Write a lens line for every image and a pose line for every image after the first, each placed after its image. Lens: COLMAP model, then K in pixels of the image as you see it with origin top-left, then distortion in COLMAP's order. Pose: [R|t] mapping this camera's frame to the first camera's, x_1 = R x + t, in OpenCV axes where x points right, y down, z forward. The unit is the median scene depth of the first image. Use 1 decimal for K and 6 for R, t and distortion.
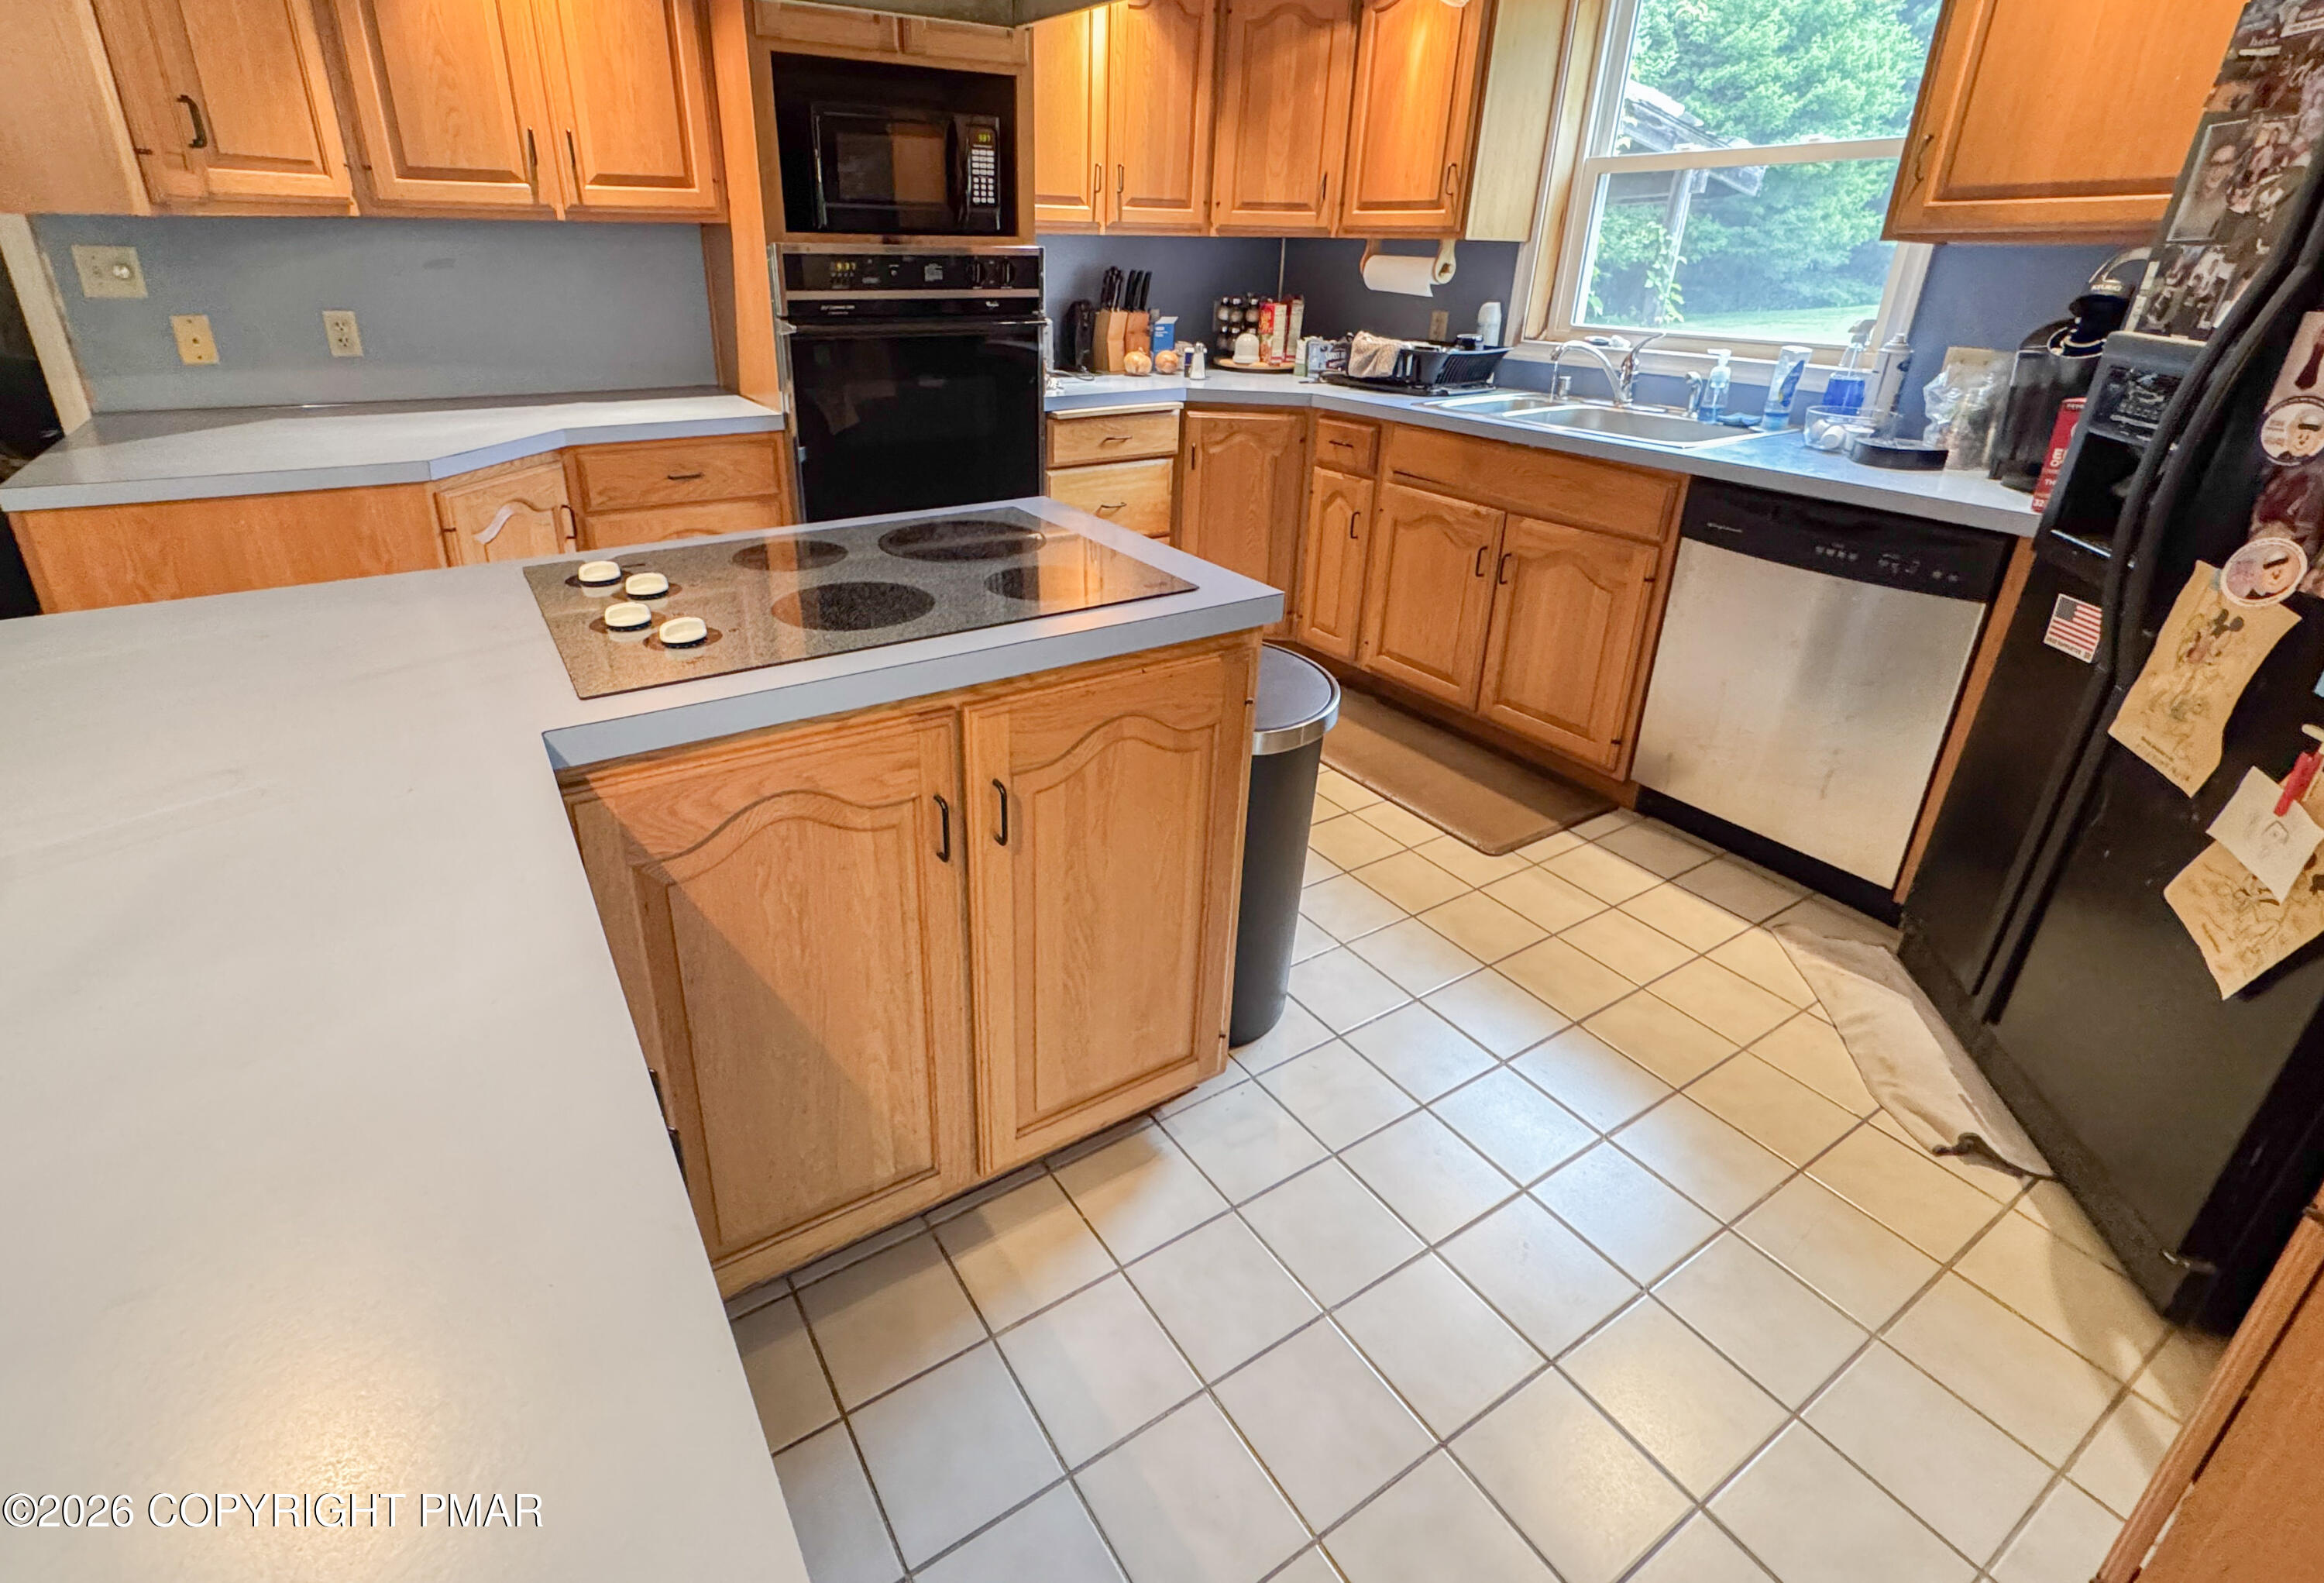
lens RADIAL K [[1076.9, 0, 1092.4], [0, 1076.9, 689.0], [0, 0, 1]] dist [-0.005634, 0.001766]
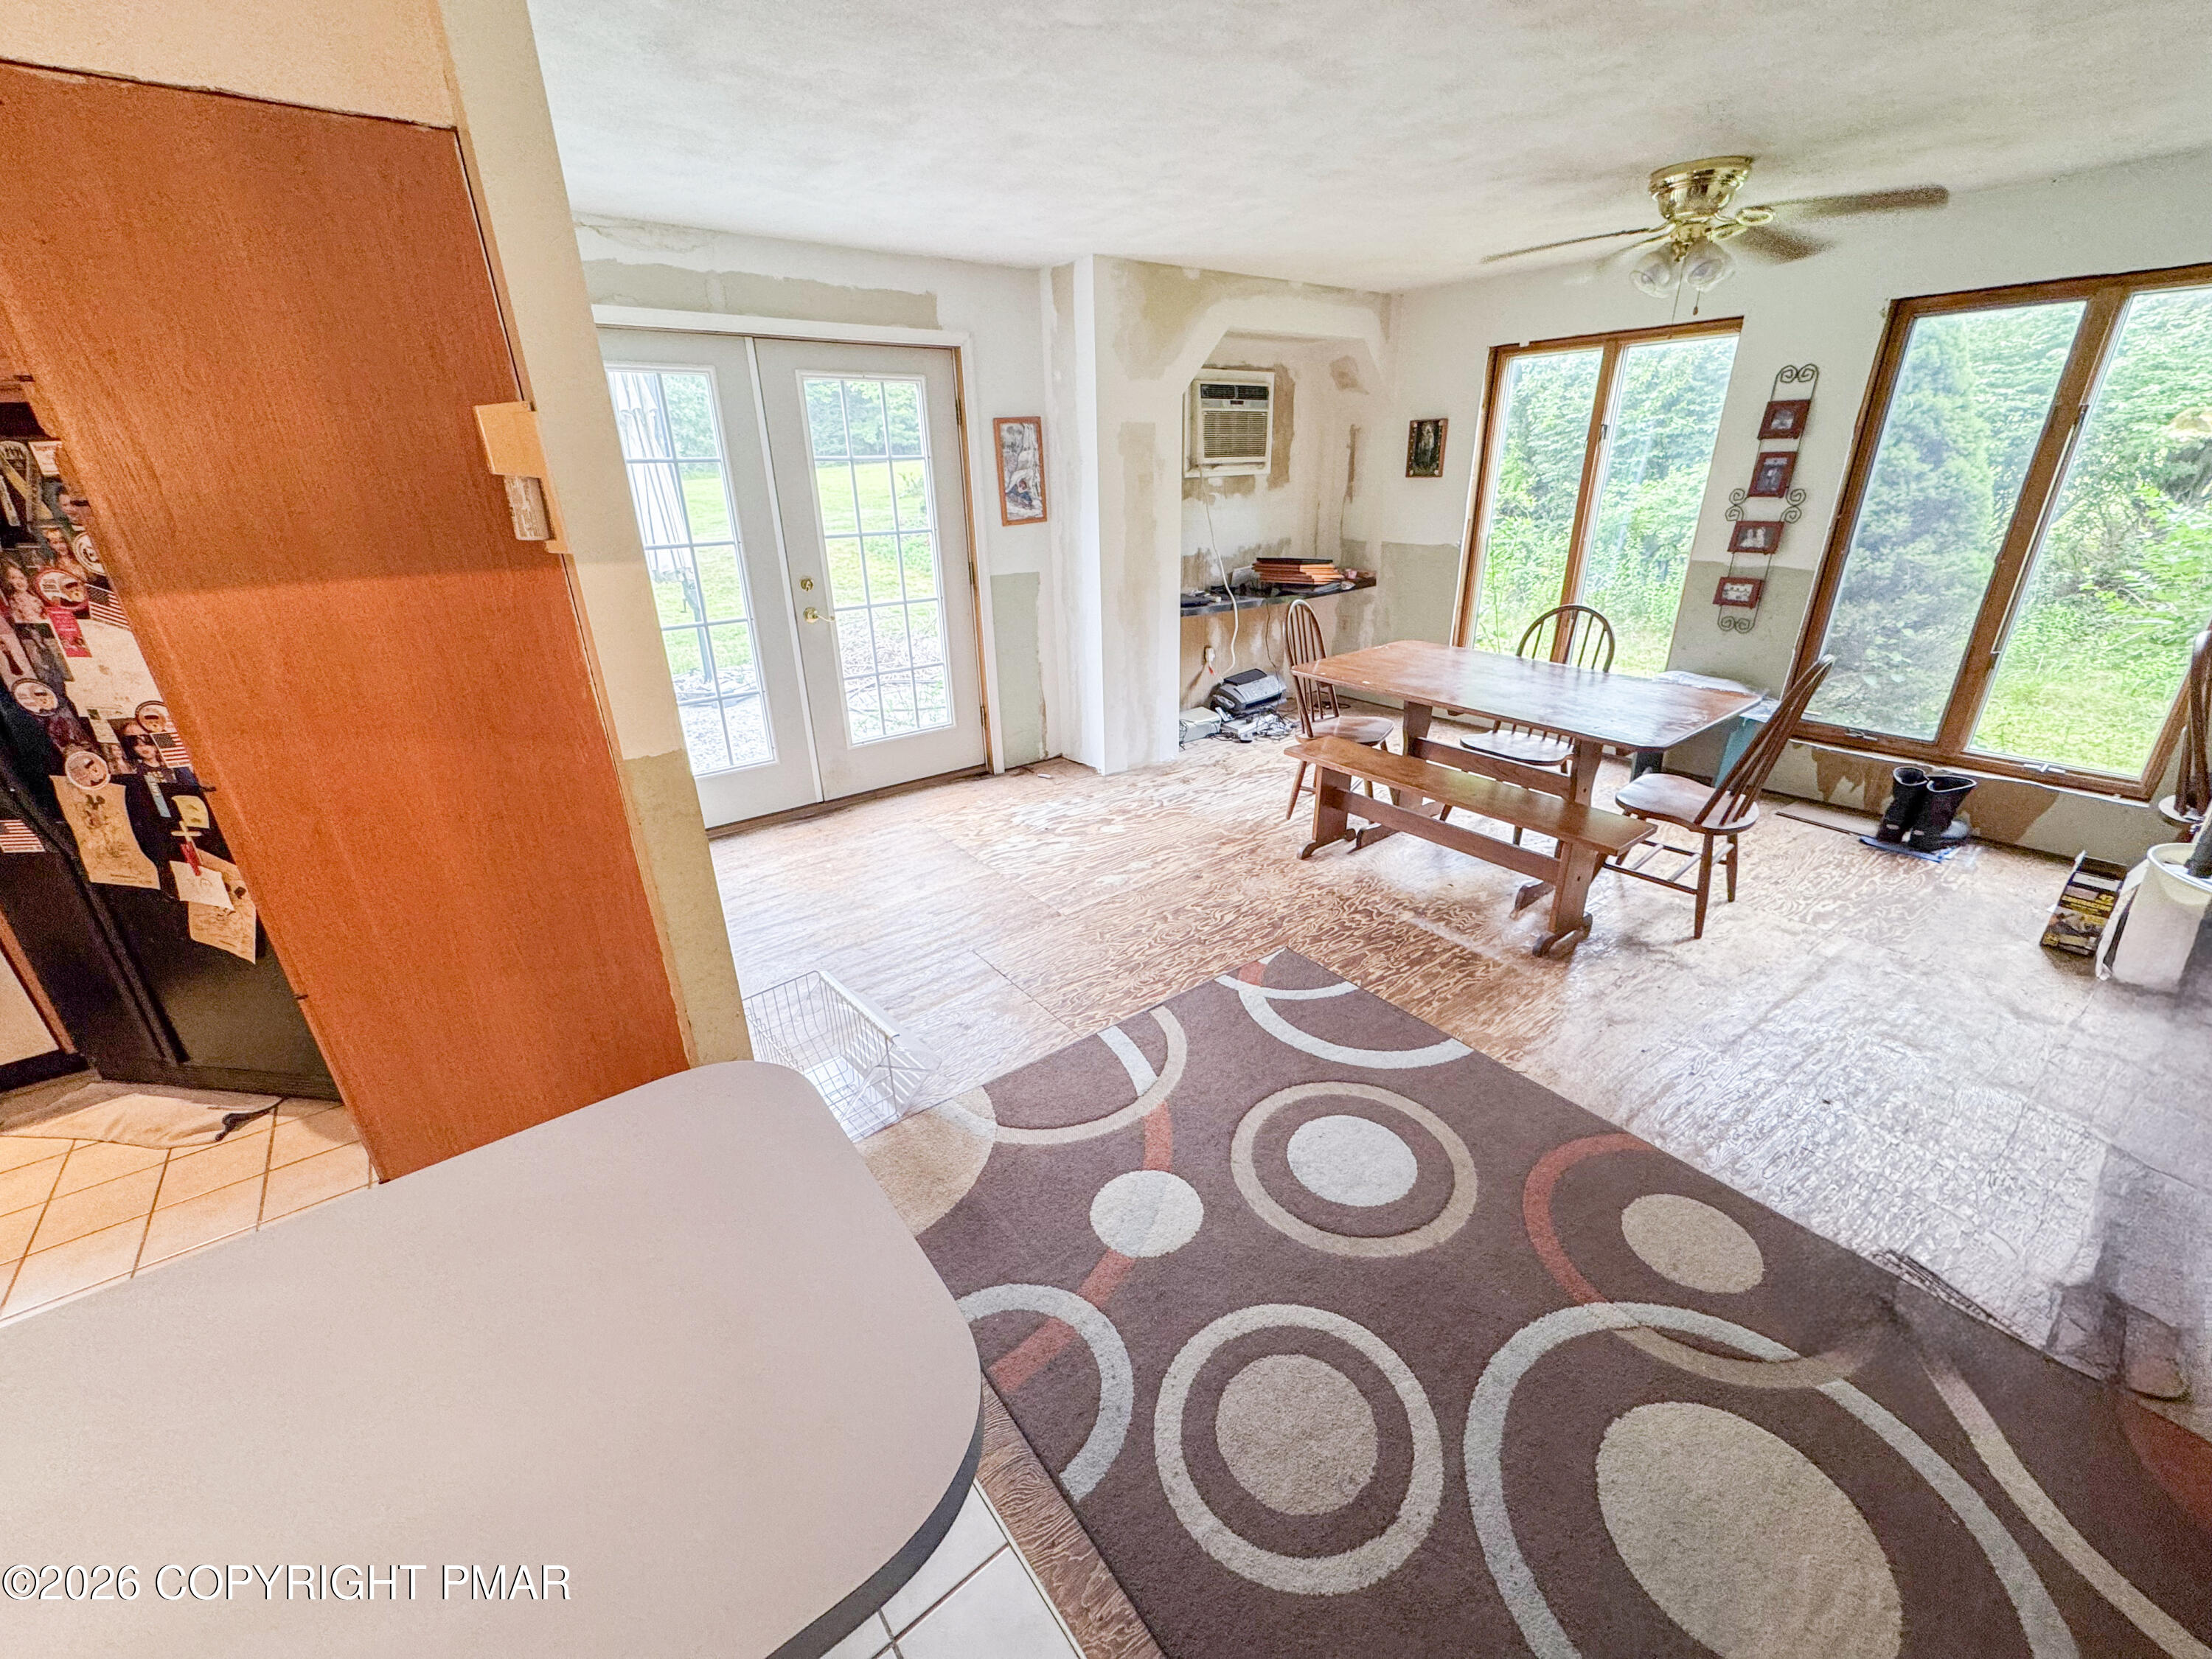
lens RADIAL K [[882.4, 0, 1111.1], [0, 882.4, 825.9], [0, 0, 1]] dist [-0.000891, -0.000389]
pose [[-0.108866, -0.394781, 0.912303, -0.260013], [0.391123, 0.826721, 0.404420, 0.022513], [-0.913877, 0.400850, 0.064406, -0.340800]]
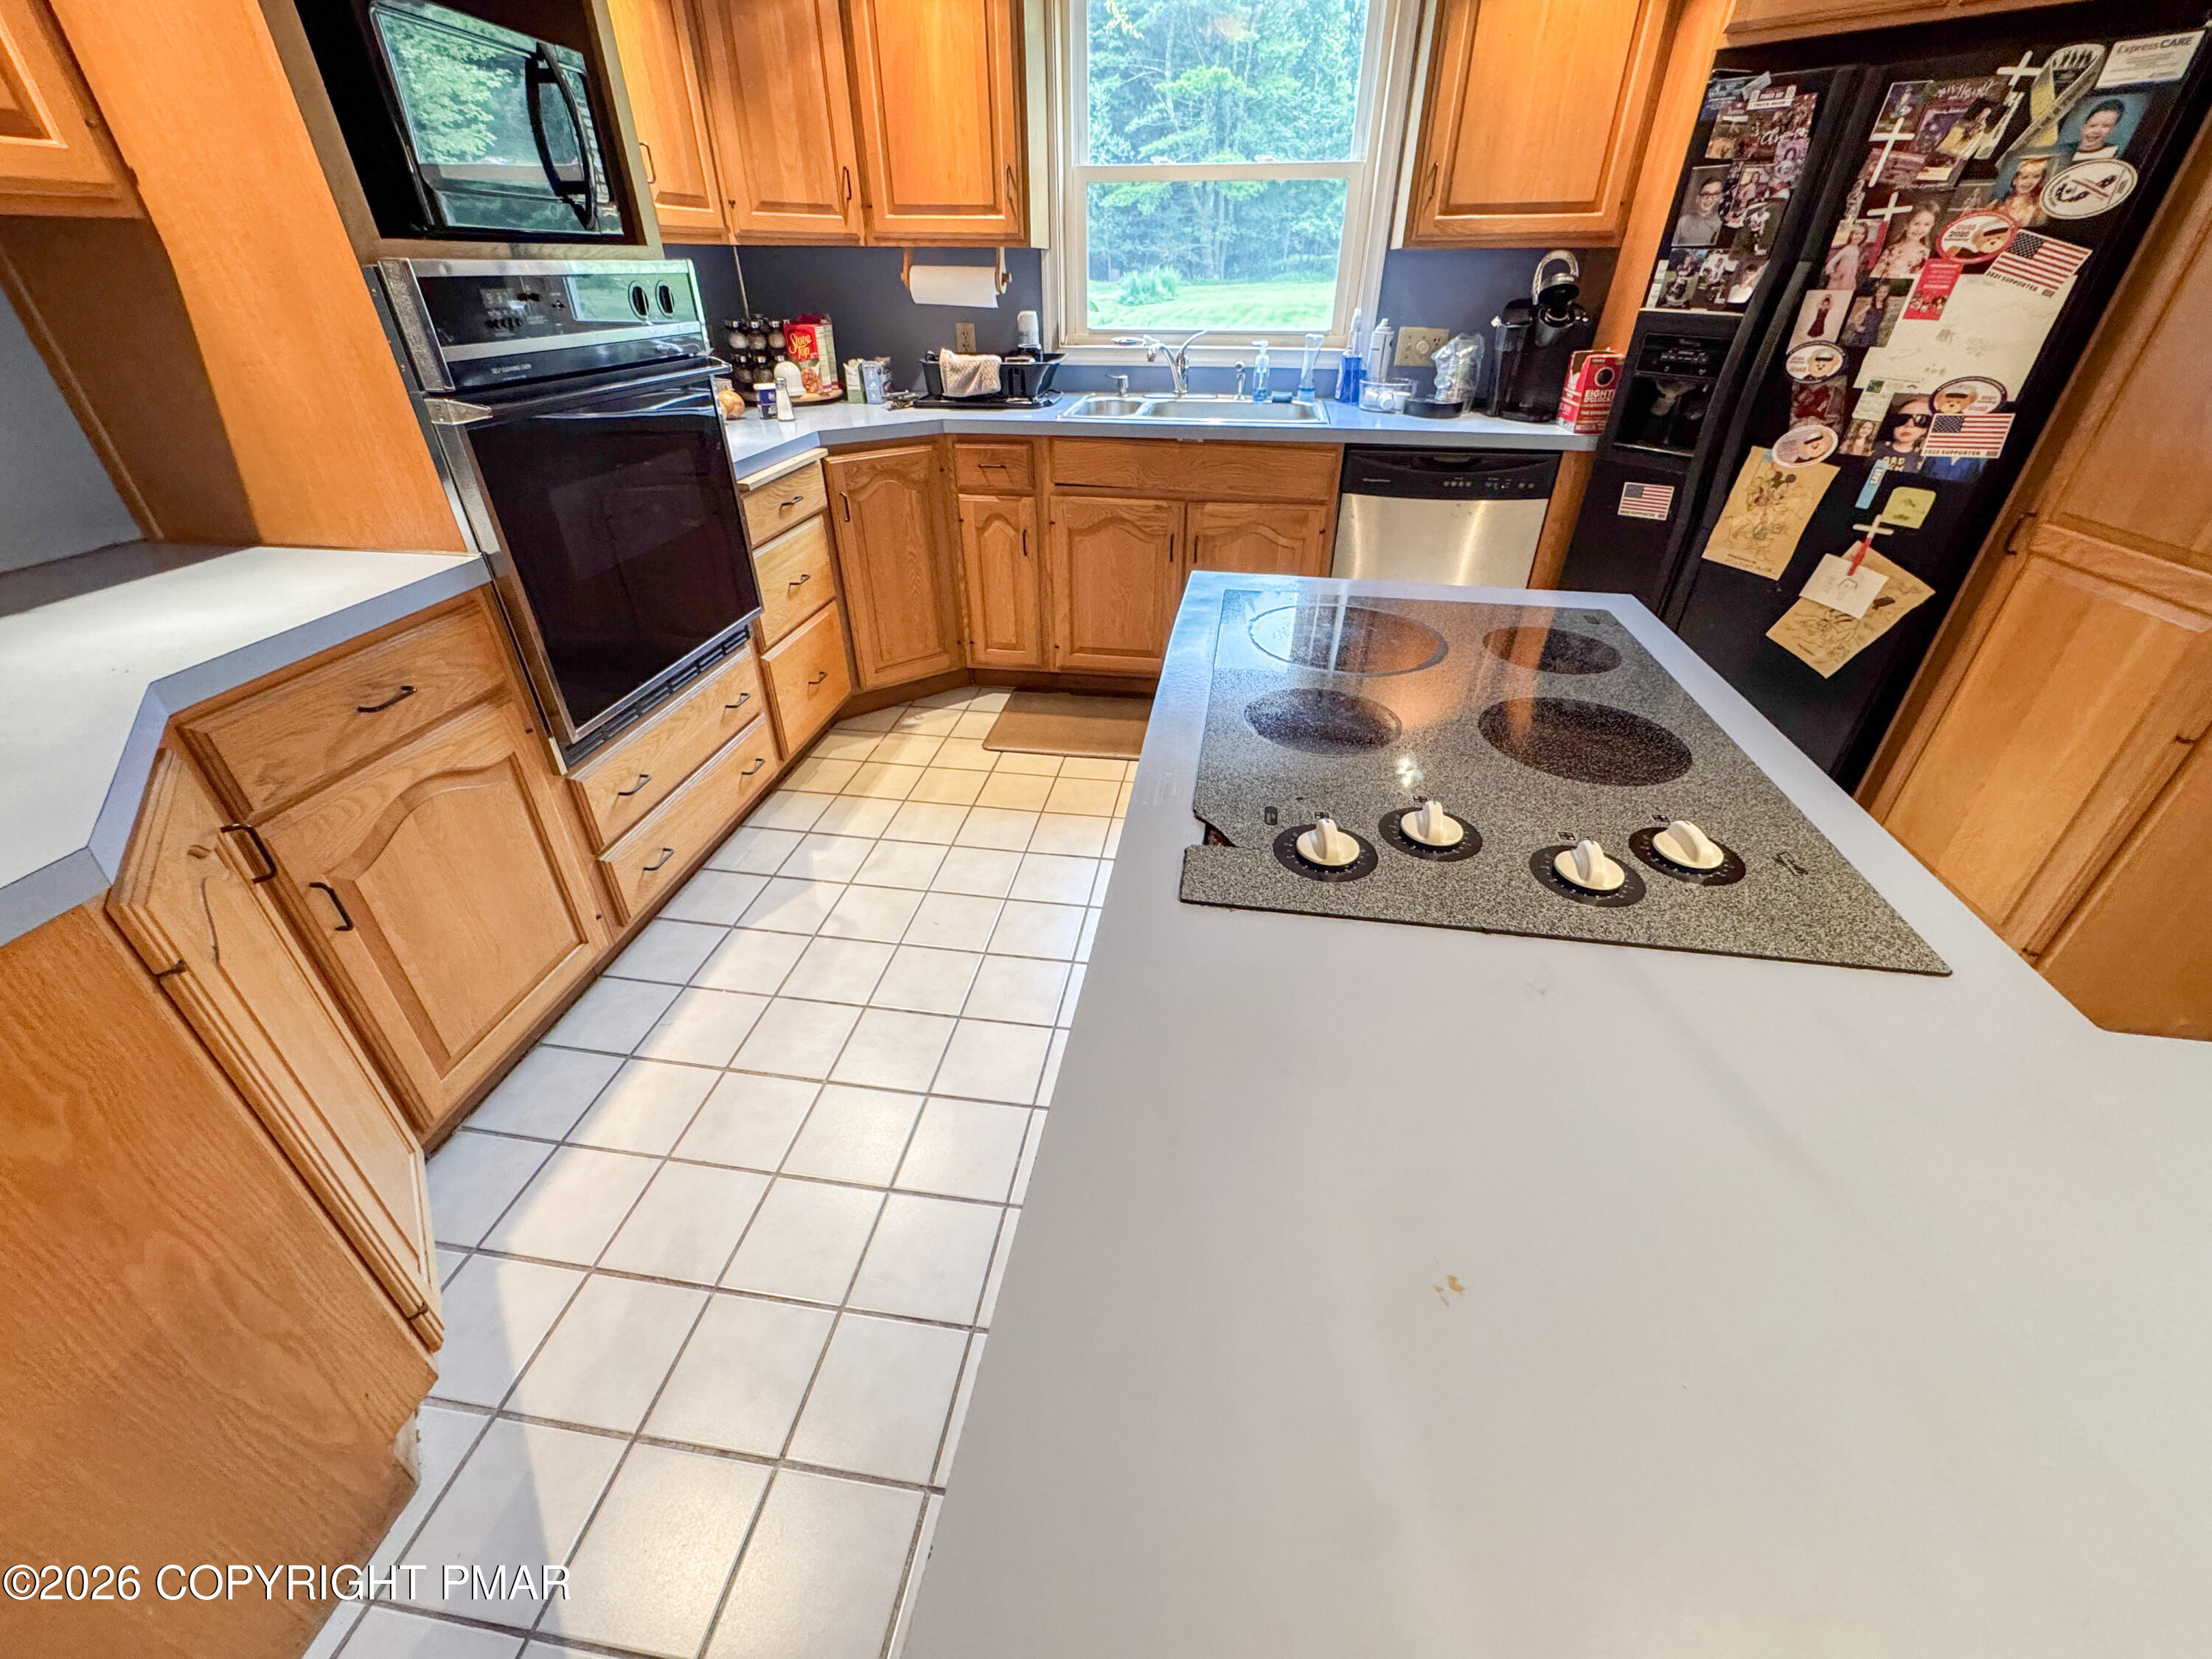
lens RADIAL K [[882.4, 0, 1100.5], [0, 882.4, 824.8], [0, 0, 1]] dist [-0.000891, -0.000389]
pose [[0.649415, -0.418905, 0.634649, -0.492507], [0.295743, 0.908016, 0.296719, -0.176068], [-0.700569, -0.005001, 0.713568, 0.417364]]
